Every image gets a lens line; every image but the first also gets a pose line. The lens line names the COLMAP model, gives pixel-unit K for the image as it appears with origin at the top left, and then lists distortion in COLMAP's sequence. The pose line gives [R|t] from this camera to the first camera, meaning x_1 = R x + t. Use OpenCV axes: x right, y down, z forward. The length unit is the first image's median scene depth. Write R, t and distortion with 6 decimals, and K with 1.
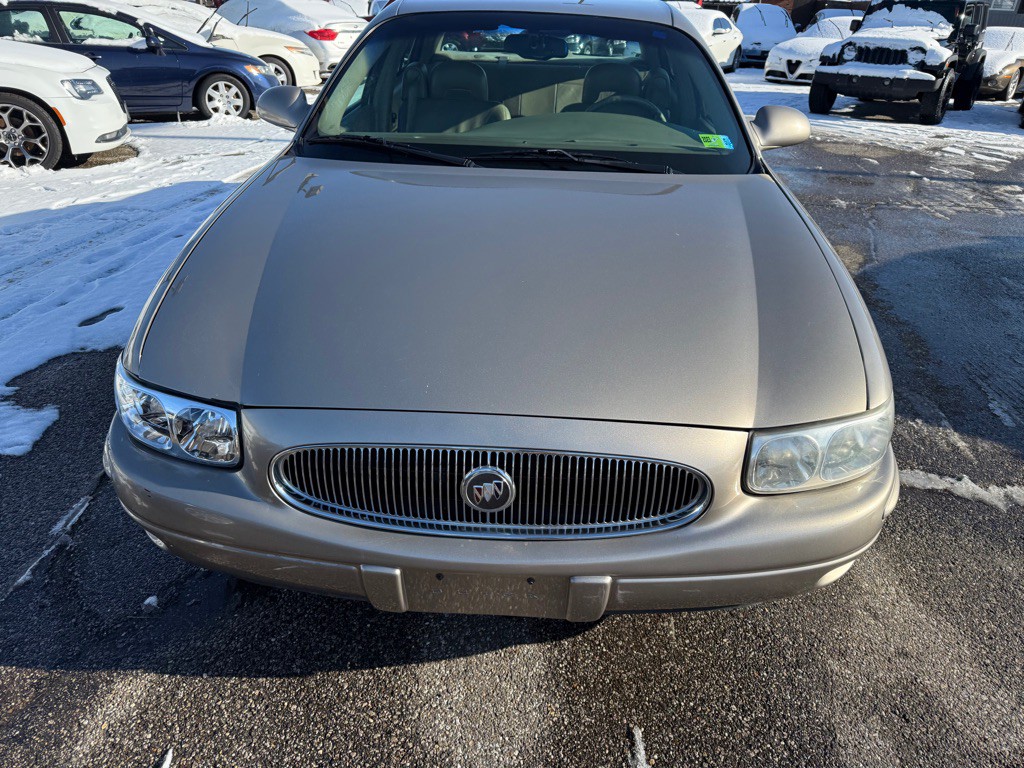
lens RADIAL K [[721.7, 0, 512.0], [0, 721.7, 384.0], [0, 0, 1]] dist [0.037713, -0.056444]
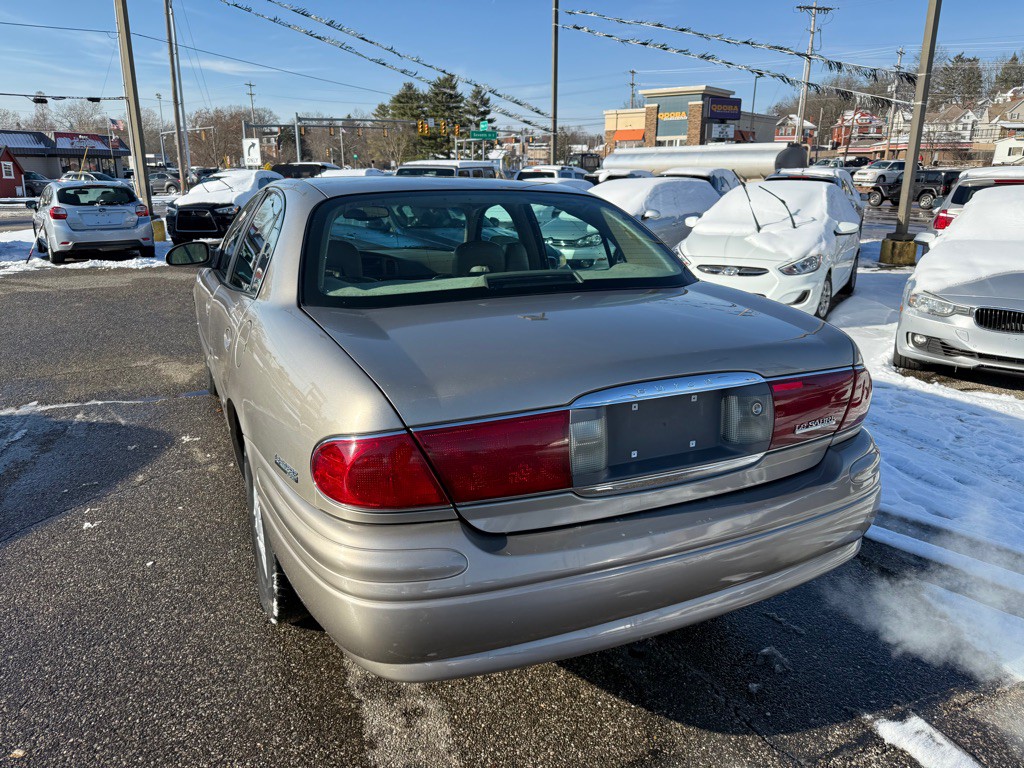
lens RADIAL K [[726.5, 0, 514.6], [0, 726.5, 383.8], [0, 0, 1]] dist [0.036567, -0.050424]
pose [[-0.880913, 0.093714, -0.463907, 0.226208], [-0.248445, 0.742717, 0.621809, -0.560036], [0.402824, 0.663015, -0.630987, 1.068314]]
